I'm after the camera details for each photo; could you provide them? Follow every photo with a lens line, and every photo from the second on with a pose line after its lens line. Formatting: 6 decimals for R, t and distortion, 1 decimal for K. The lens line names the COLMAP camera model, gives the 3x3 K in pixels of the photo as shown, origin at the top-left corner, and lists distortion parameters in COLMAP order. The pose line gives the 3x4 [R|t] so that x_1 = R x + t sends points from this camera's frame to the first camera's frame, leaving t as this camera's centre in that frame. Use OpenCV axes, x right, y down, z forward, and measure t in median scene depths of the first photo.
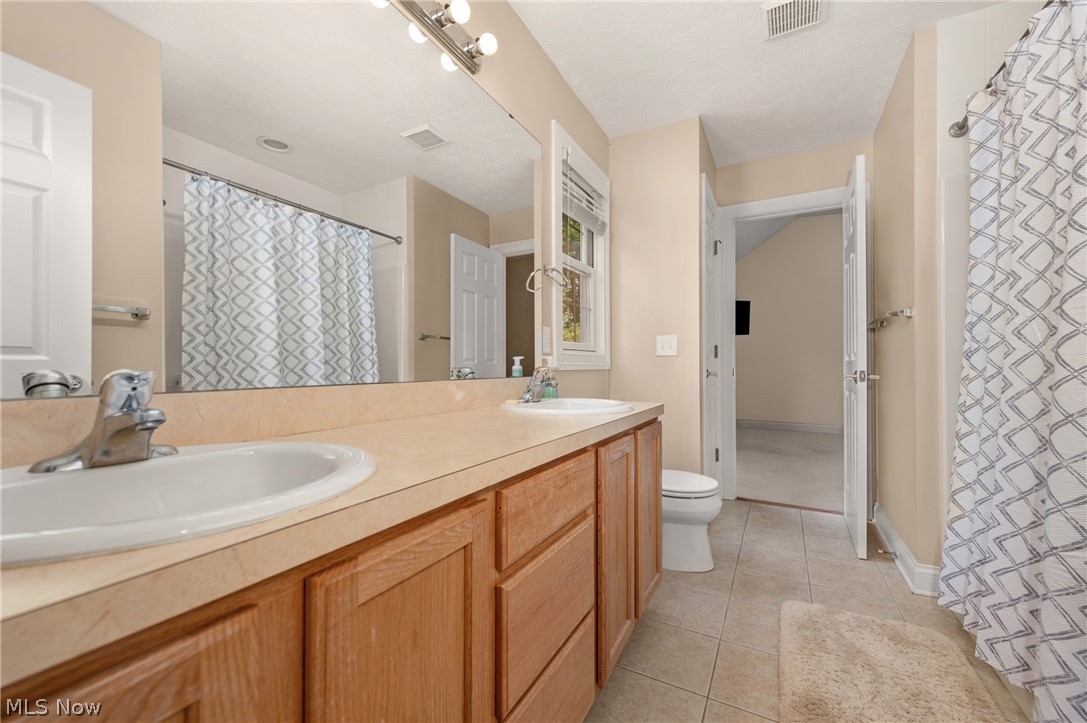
lens RADIAL K [[425.6, 0, 543.5], [0, 425.6, 361.5], [0, 0, 1]] dist [0.010635, -0.000141]
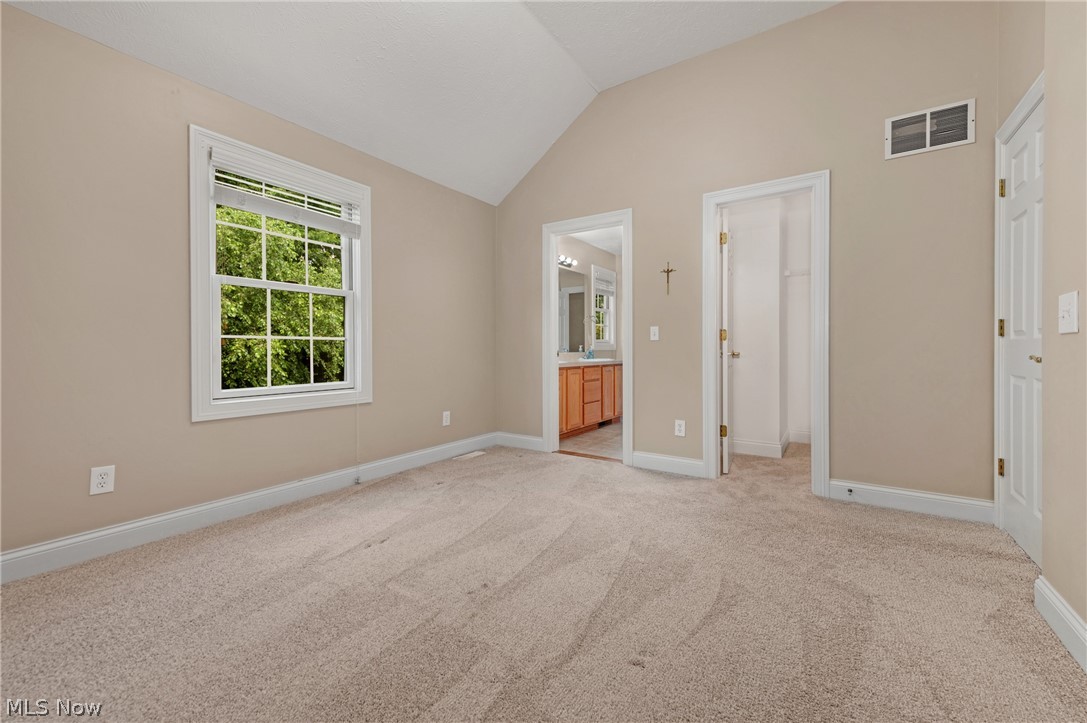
lens RADIAL K [[442.2, 0, 543.5], [0, 442.2, 361.5], [0, 0, 1]] dist [0.026996, 0.000063]
pose [[0.995888, -0.002530, -0.090556, -0.034585], [0.006177, 0.999180, 0.040012, -0.022214], [0.090381, -0.040407, 0.995087, -1.899606]]
